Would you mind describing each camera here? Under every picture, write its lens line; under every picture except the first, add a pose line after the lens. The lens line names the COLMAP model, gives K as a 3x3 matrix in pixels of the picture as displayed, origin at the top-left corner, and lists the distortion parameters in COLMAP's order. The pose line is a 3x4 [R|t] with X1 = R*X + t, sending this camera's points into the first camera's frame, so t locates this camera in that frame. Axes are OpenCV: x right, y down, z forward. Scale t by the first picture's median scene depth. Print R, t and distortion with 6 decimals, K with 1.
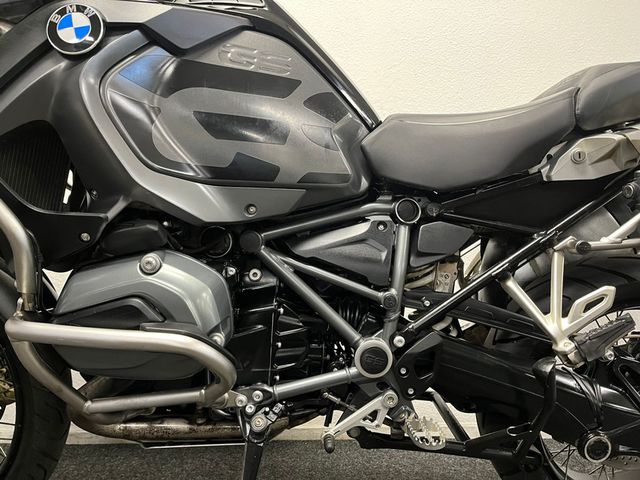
lens RADIAL K [[487.6, 0, 329.8], [0, 487.6, 241.4], [0, 0, 1]] dist [0.007518, -0.003702]
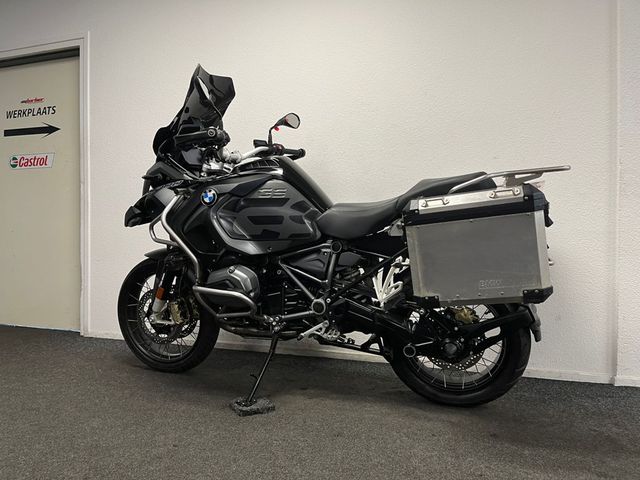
lens RADIAL K [[474.1, 0, 326.2], [0, 474.1, 239.5], [0, 0, 1]] dist [0.017812, -0.002803]
pose [[0.936352, 0.004099, -0.351039, 0.970716], [0.008341, 0.999390, 0.033919, -0.187192], [0.350964, -0.034688, 0.935746, -1.245039]]
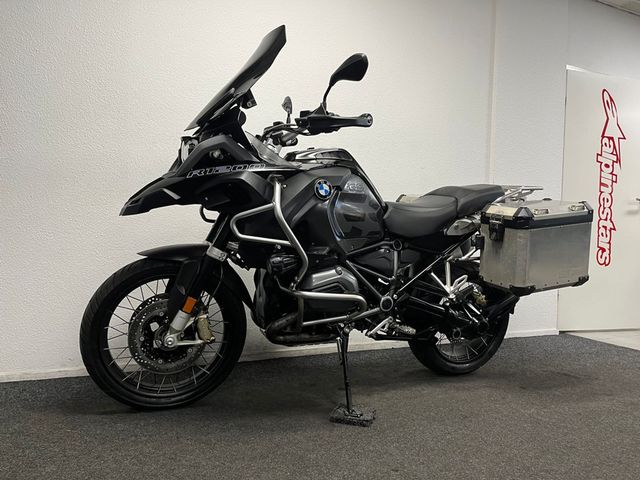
lens RADIAL K [[474.1, 0, 326.2], [0, 474.1, 239.5], [0, 0, 1]] dist [0.017812, -0.002803]
pose [[0.929583, 0.015175, 0.368300, -1.113389], [-0.037127, 0.997926, 0.052590, -0.212475], [-0.366738, -0.062561, 0.928219, -1.161236]]
